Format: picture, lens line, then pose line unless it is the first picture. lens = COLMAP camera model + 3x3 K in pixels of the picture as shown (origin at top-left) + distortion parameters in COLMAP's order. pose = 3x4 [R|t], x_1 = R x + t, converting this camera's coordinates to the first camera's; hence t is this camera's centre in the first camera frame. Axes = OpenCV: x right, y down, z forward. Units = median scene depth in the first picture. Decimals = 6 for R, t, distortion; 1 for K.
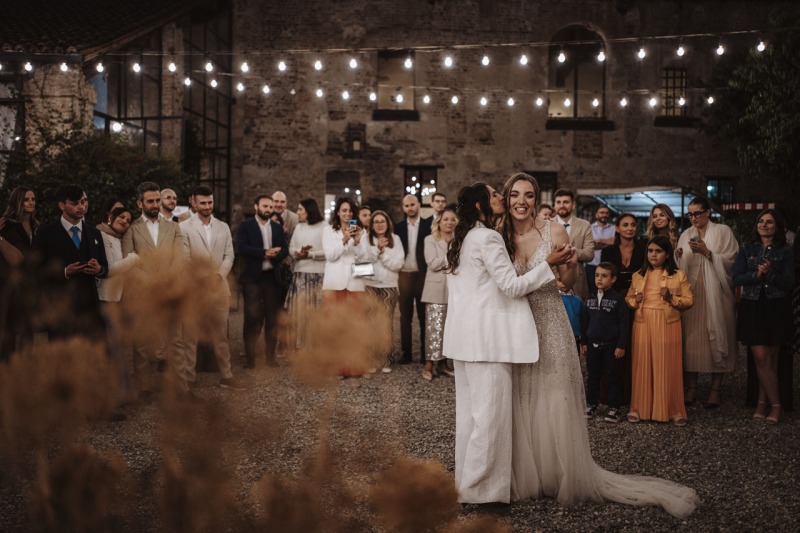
lens RADIAL K [[850.4, 0, 401.9], [0, 850.4, 261.8], [0, 0, 1]] dist [-0.025619, 0.147727]
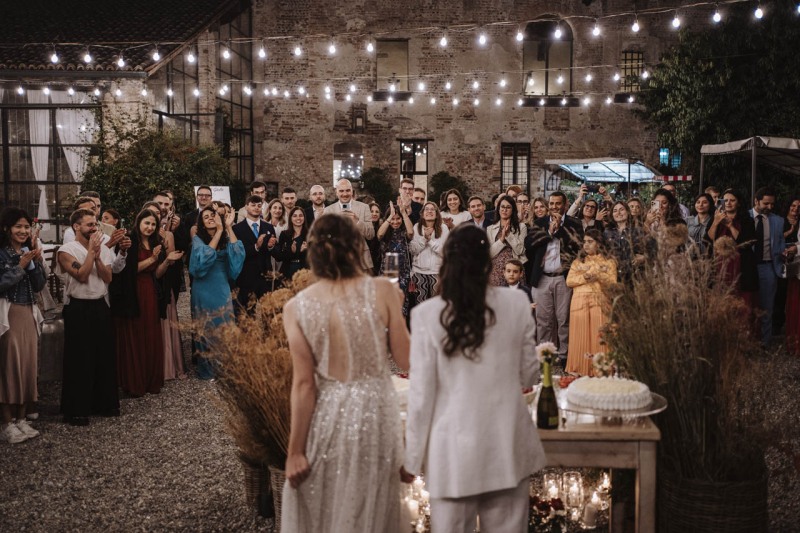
lens RADIAL K [[850.4, 0, 401.9], [0, 850.4, 261.8], [0, 0, 1]] dist [-0.025619, 0.147727]
pose [[0.999903, -0.010004, -0.009713, 0.015146], [0.010594, 0.997976, 0.062697, -0.017587], [0.009066, -0.062793, 0.997985, -0.187326]]
